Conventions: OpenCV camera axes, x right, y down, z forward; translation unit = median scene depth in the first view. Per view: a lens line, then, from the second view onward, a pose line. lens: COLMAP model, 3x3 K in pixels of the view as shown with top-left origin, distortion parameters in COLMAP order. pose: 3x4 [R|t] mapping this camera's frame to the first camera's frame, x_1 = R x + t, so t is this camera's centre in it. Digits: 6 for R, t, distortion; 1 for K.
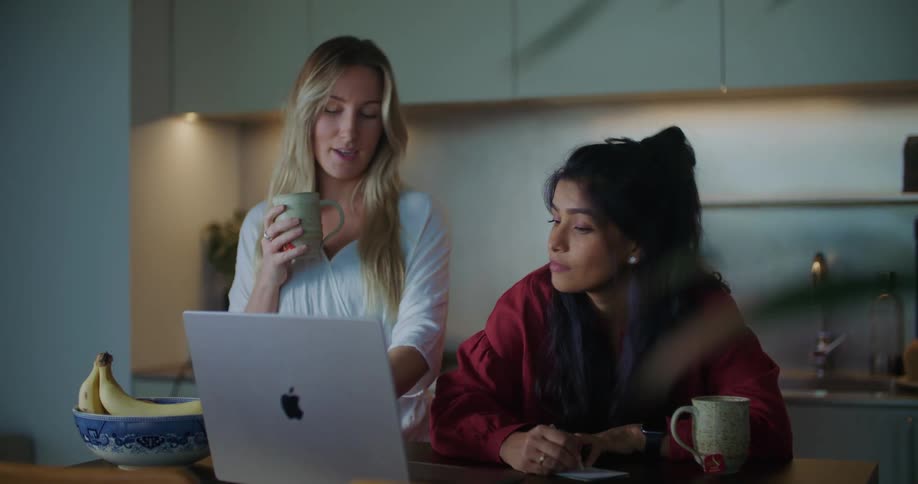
lens RADIAL K [[1399.5, 0, 462.7], [0, 1399.5, 240.5], [0, 0, 1]] dist [-0.054724, 0.000000]
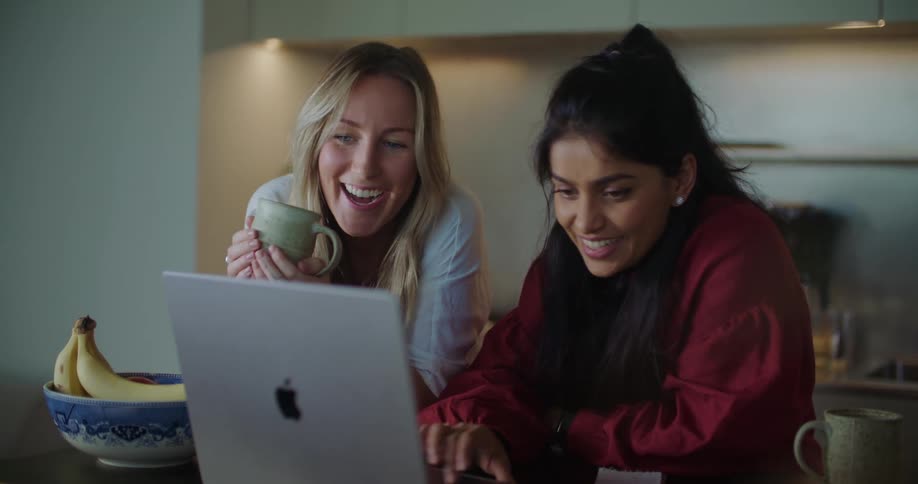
lens RADIAL K [[1399.5, 0, 456.7], [0, 1399.5, 241.2], [0, 0, 1]] dist [-0.054724, 0.000000]
pose [[0.993655, 0.037646, -0.105979, 0.042435], [-0.033651, 0.998663, 0.039236, -0.002502], [0.107315, -0.035421, 0.993594, 0.228491]]
